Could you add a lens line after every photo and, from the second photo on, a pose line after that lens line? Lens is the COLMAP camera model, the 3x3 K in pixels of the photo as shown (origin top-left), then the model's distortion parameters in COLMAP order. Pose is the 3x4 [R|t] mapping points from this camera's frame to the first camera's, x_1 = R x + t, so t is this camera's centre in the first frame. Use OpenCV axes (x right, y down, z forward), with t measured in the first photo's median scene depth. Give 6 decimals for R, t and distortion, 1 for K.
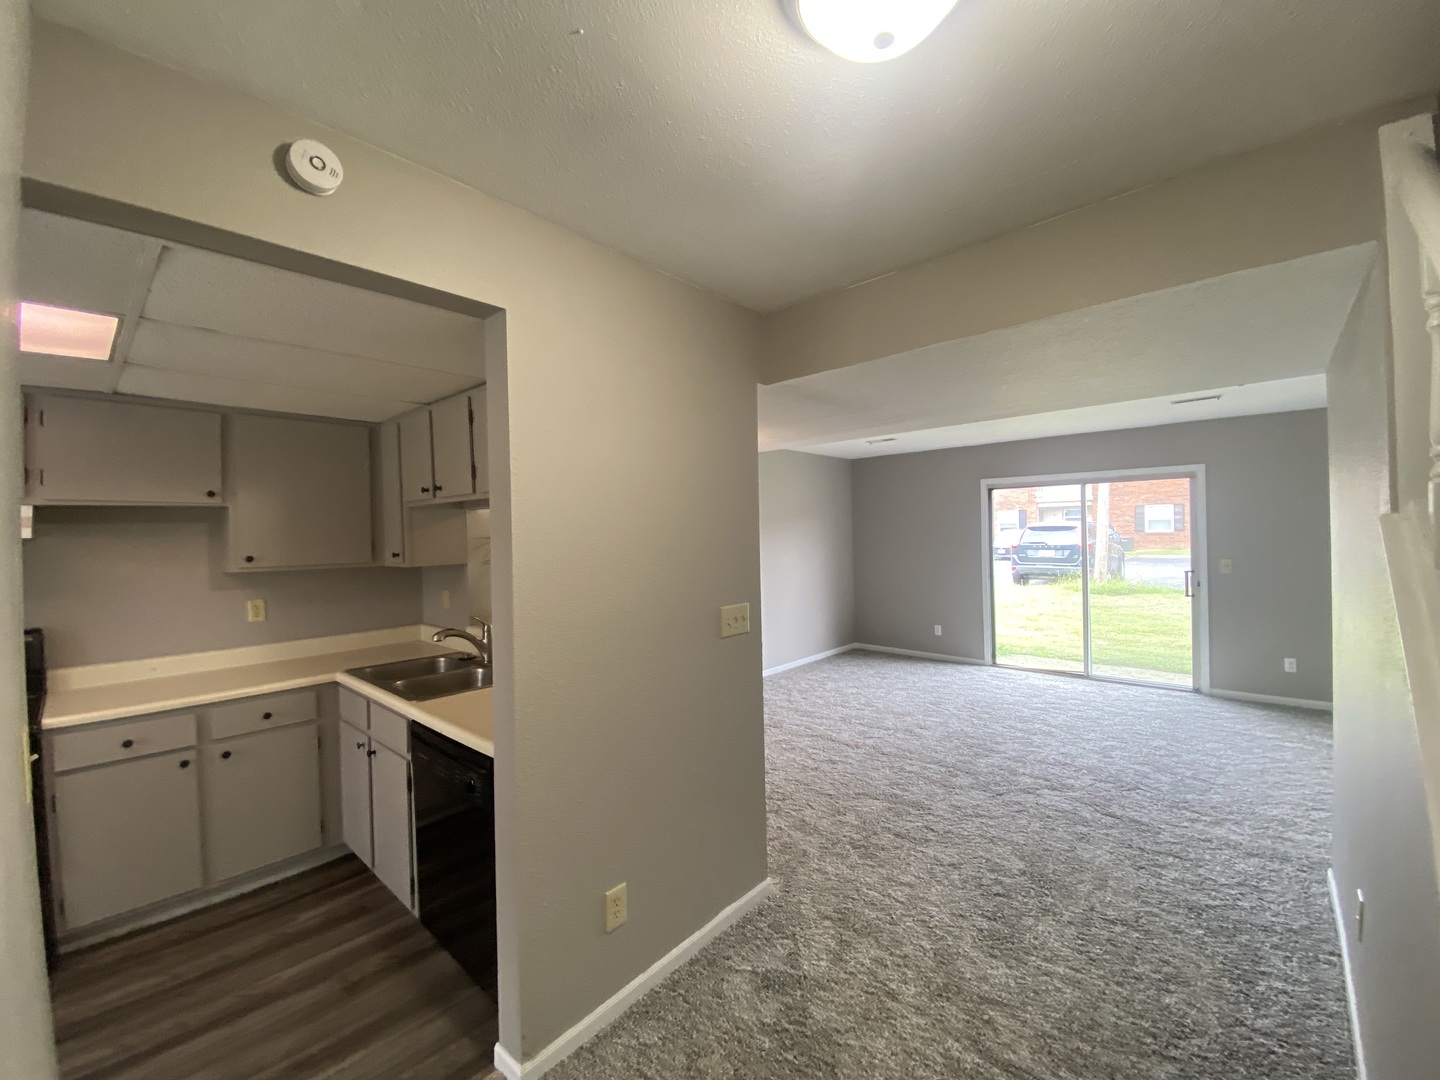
lens RADIAL K [[594.1, 0, 716.1], [0, 594.1, 531.6], [0, 0, 1]] dist [0.003729, -0.012062]
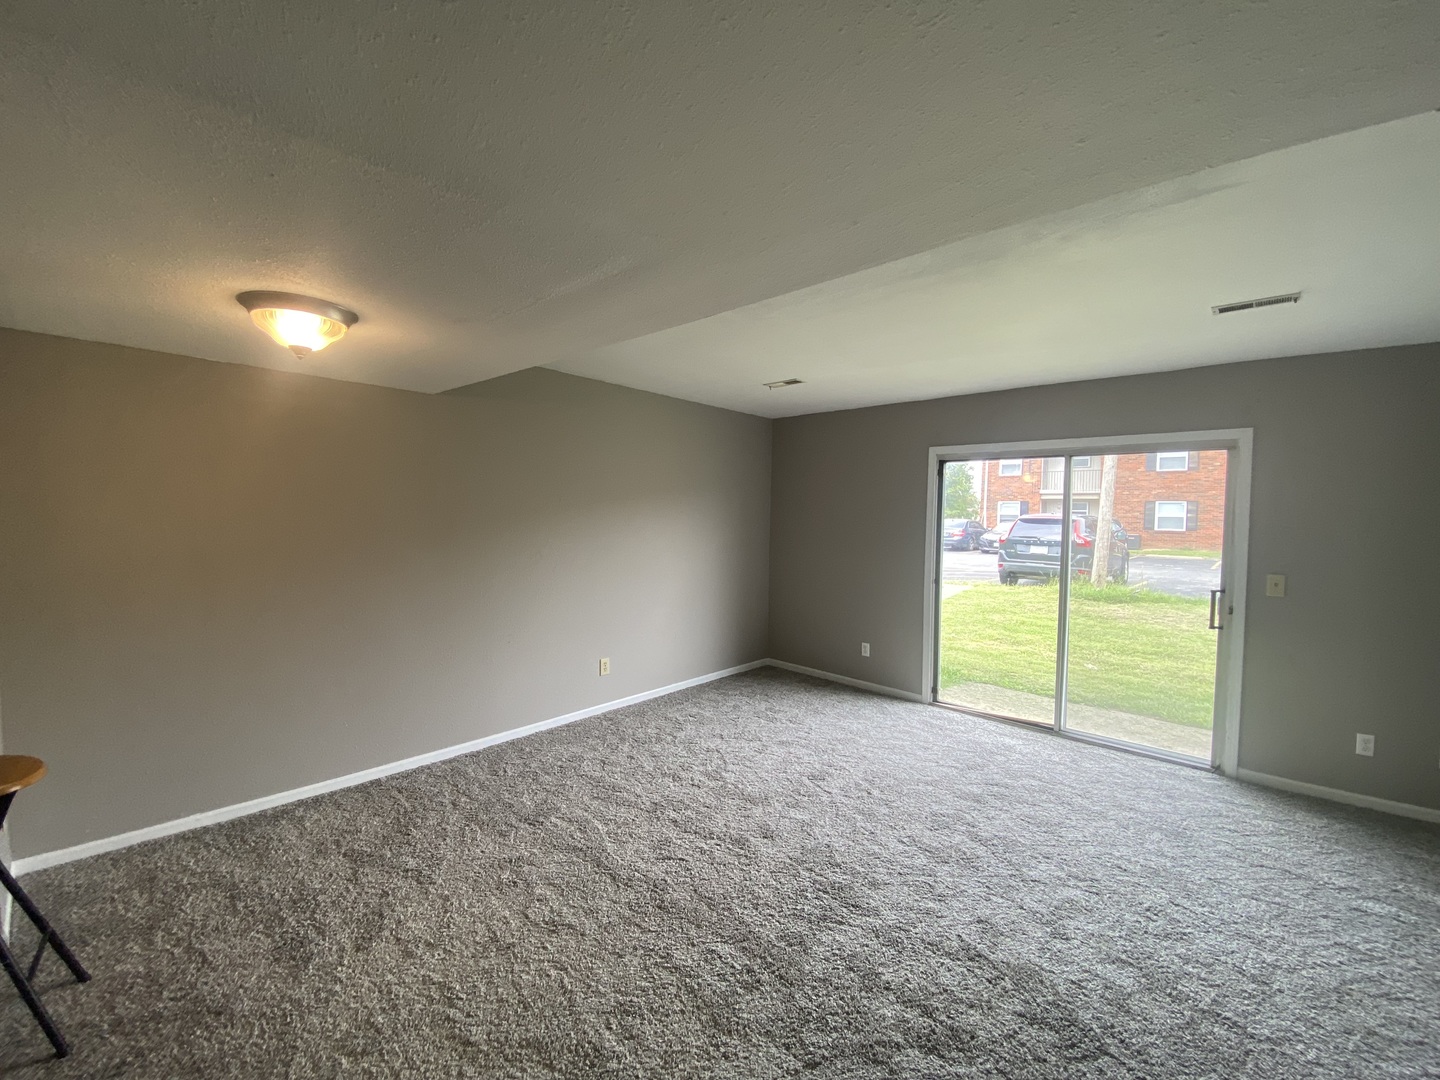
lens RADIAL K [[594.1, 0, 719.5], [0, 594.1, 534.6], [0, 0, 1]] dist [0.003729, -0.012062]
pose [[0.999274, 0.037745, -0.005147, 0.325442], [-0.037531, 0.998618, 0.036802, 0.001079], [0.006529, -0.036582, 0.999309, 0.451114]]
